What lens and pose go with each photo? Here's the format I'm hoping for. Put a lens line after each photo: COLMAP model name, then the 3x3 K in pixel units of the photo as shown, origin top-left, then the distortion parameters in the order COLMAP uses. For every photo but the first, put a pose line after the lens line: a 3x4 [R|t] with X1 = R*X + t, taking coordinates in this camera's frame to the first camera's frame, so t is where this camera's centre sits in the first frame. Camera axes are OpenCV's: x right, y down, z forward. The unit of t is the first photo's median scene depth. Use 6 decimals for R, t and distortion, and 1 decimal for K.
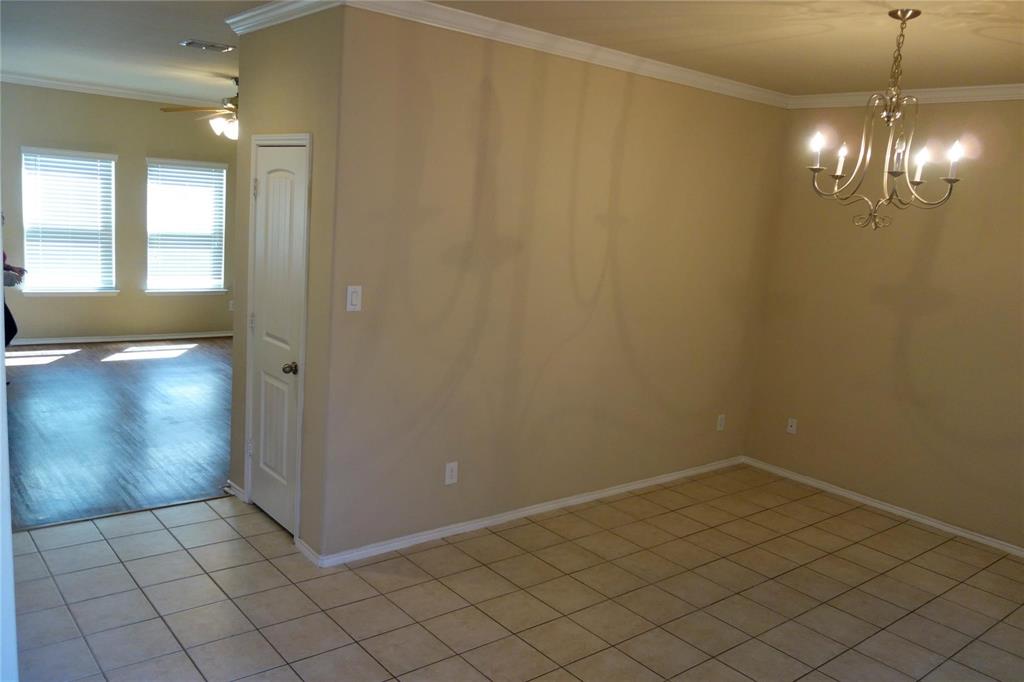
lens RADIAL K [[809.1, 0, 512.0], [0, 809.1, 350.8], [0, 0, 1]] dist [-0.010690, -0.015637]
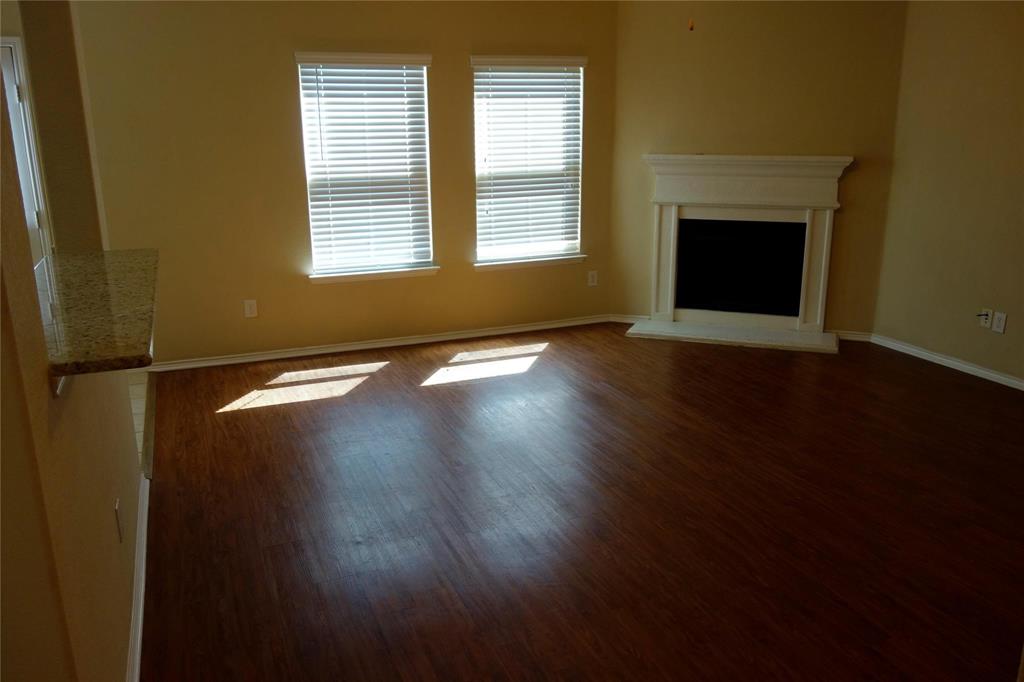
lens RADIAL K [[809.1, 0, 512.2], [0, 809.1, 339.2], [0, 0, 1]] dist [-0.010690, -0.015637]
pose [[0.952116, -0.007626, -0.305641, -0.227729], [0.030453, 0.997083, 0.069989, -0.059916], [0.304215, -0.075945, 0.949571, 0.383416]]
